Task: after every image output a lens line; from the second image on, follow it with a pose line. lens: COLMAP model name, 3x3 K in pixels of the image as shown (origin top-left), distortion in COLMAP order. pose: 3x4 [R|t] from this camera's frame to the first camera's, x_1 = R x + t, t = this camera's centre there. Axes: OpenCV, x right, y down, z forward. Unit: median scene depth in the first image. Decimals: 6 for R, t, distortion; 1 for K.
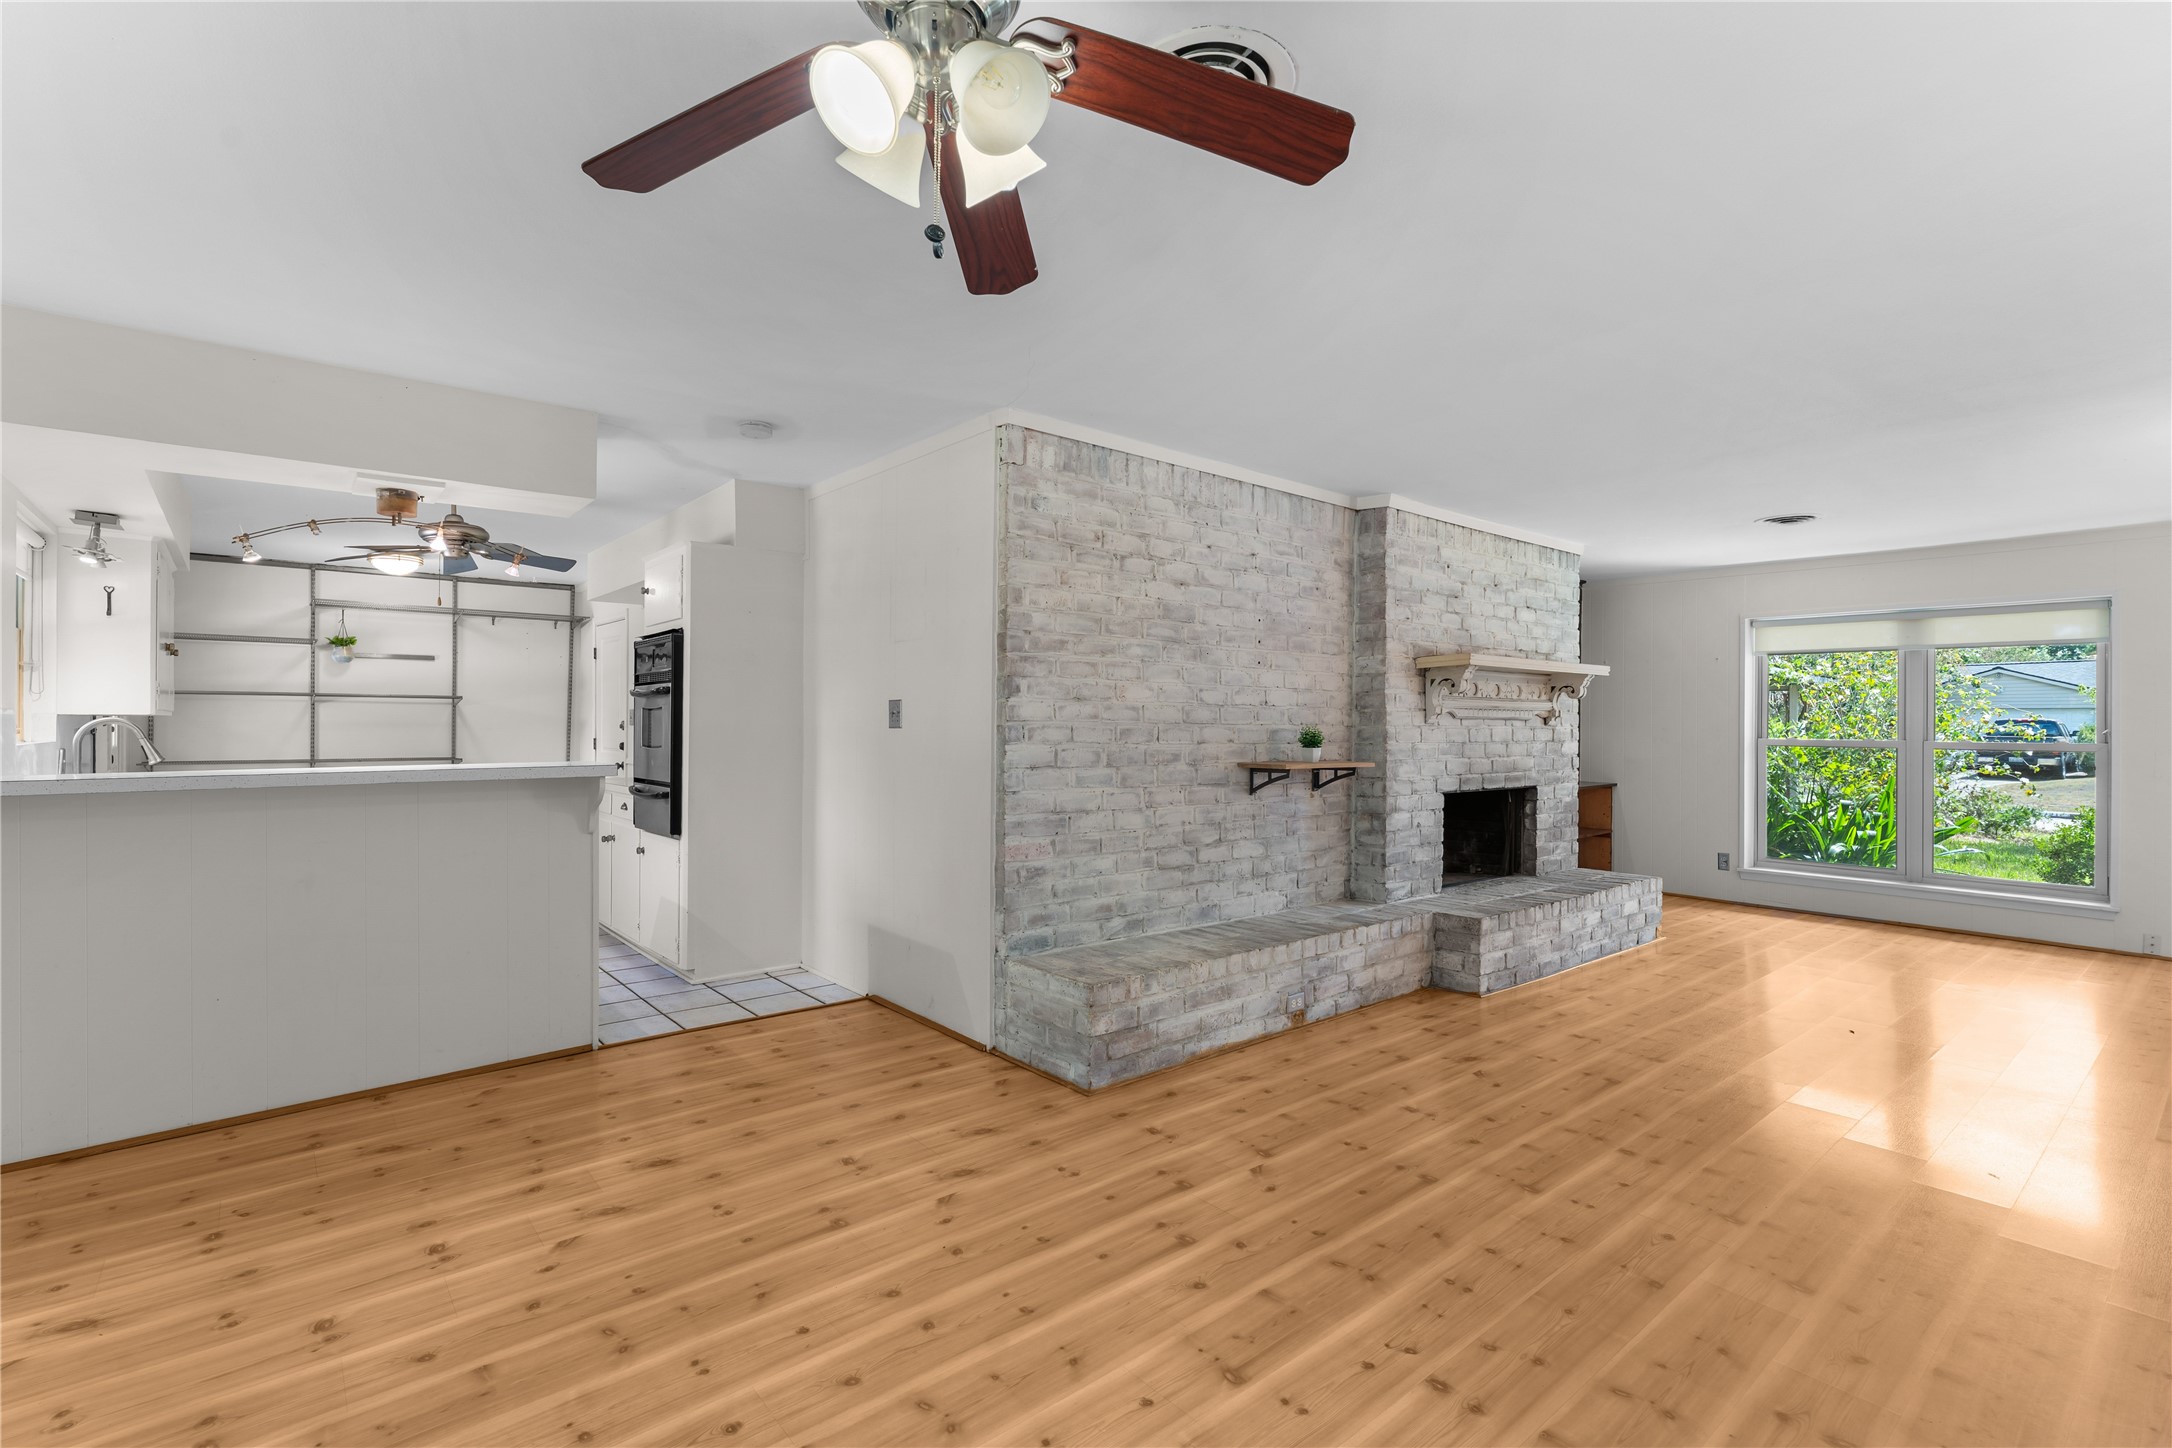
lens RADIAL K [[988.6, 0, 1069.1], [0, 988.6, 716.9], [0, 0, 1]] dist [0.000989, -0.000352]
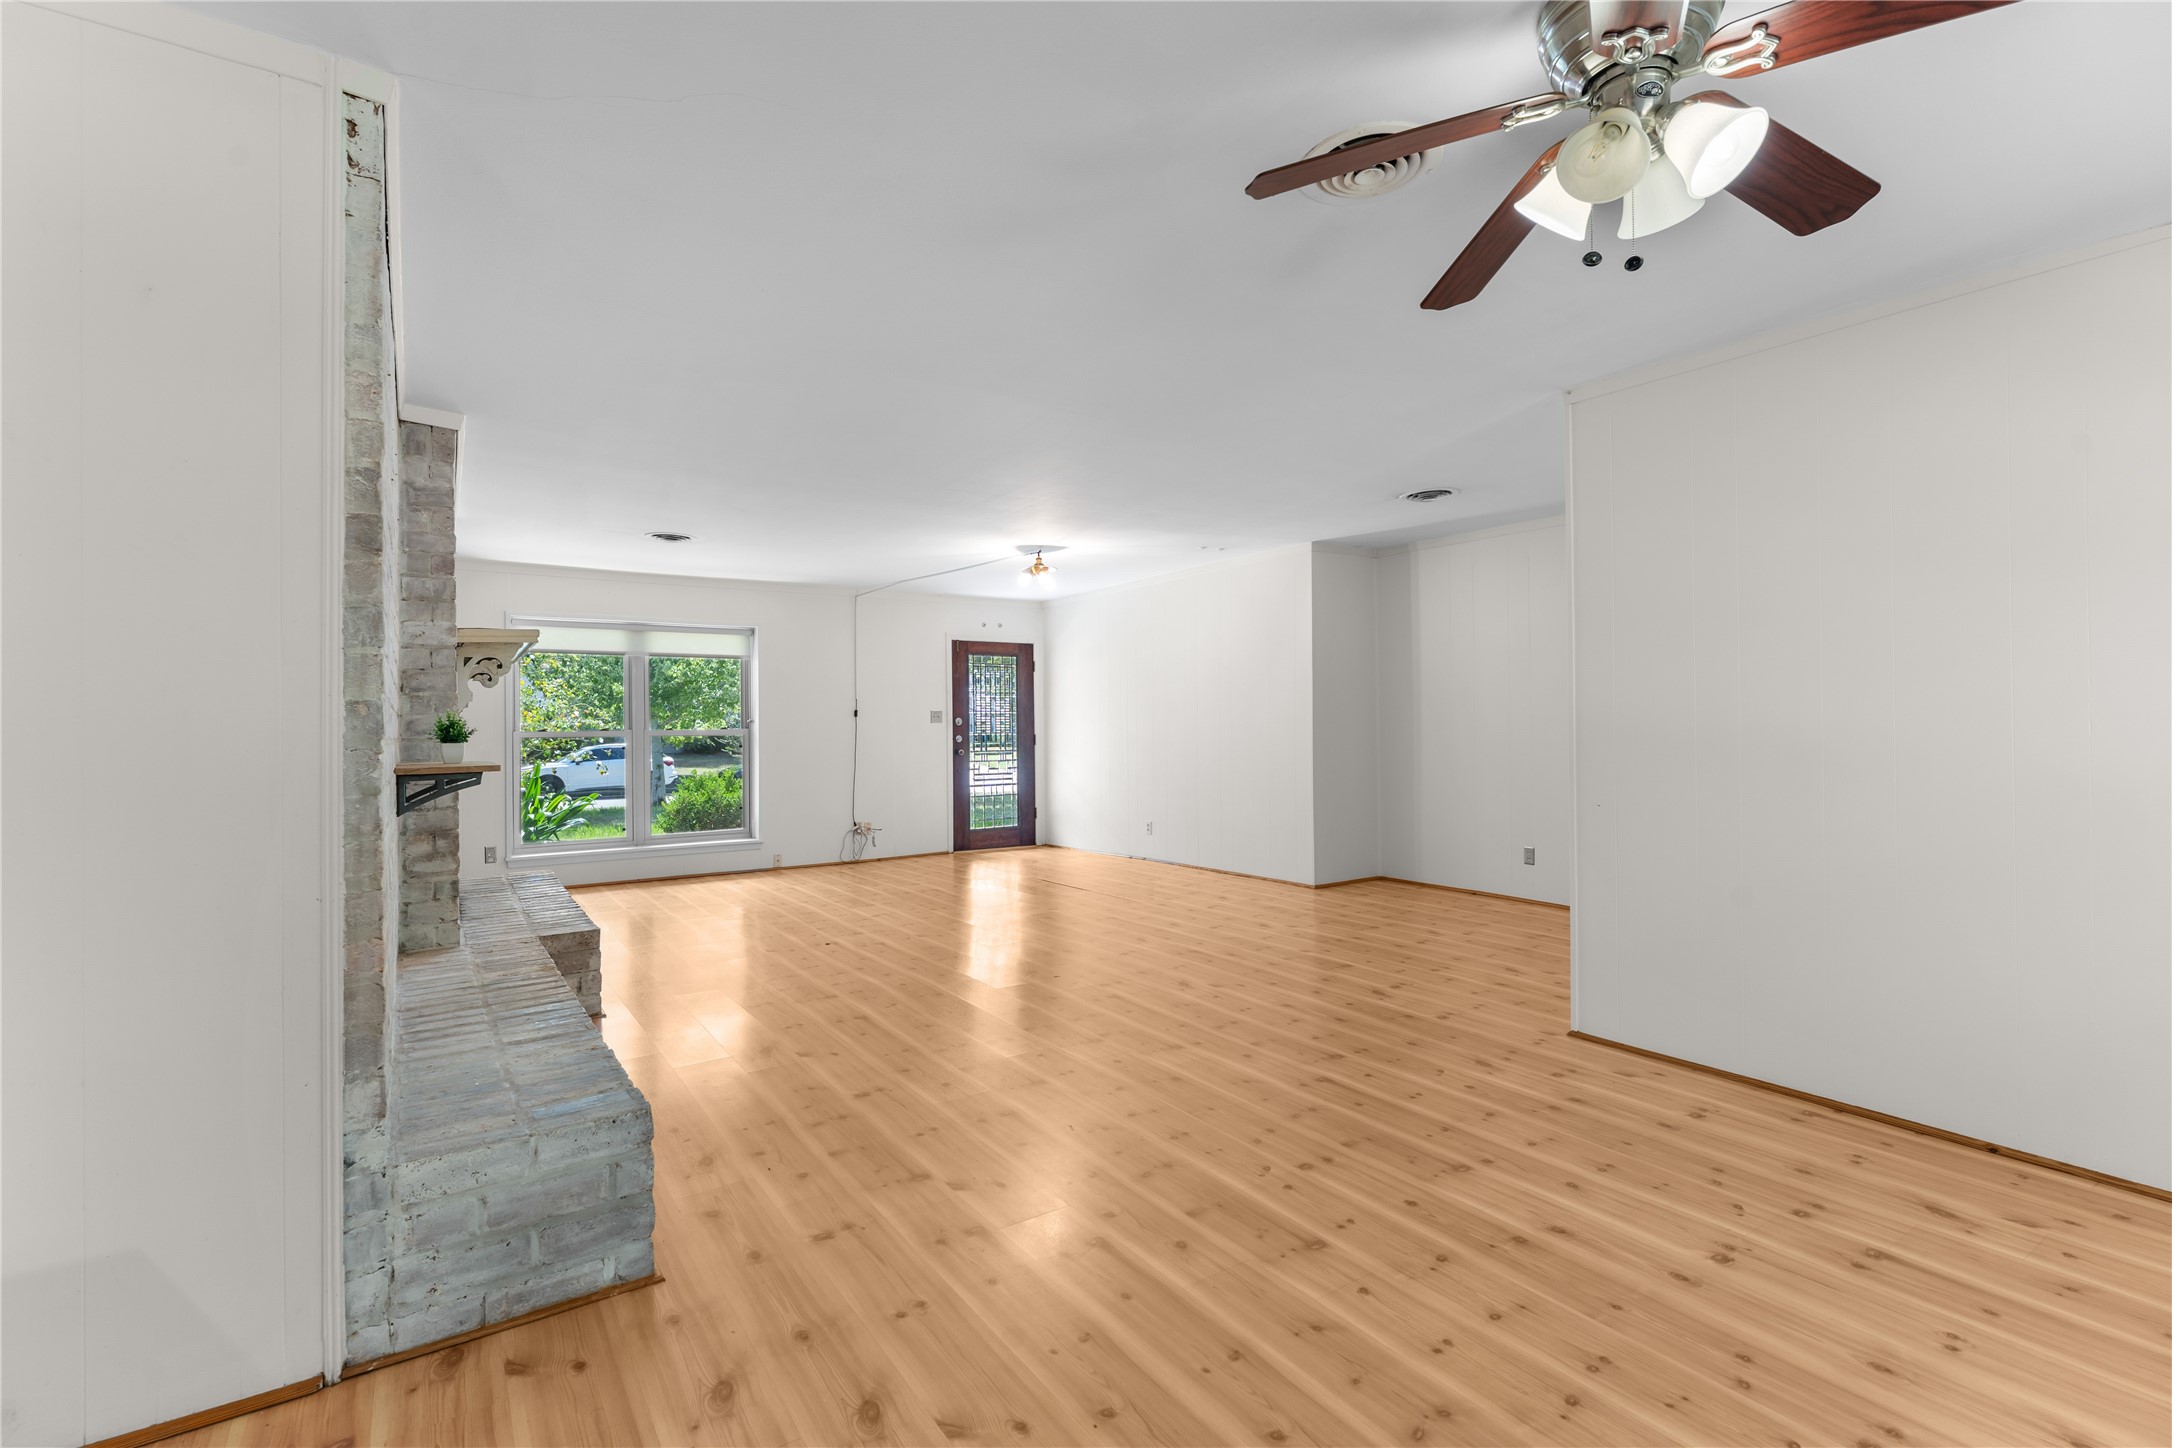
lens RADIAL K [[975.7, 0, 1078.6], [0, 975.7, 716.0], [0, 0, 1]] dist [-0.001025, -0.000084]
pose [[0.095122, 0.000212, 0.995466, -0.490013], [0.006159, 0.999981, -0.000802, 0.017535], [-0.995447, 0.006207, 0.095119, 0.562391]]
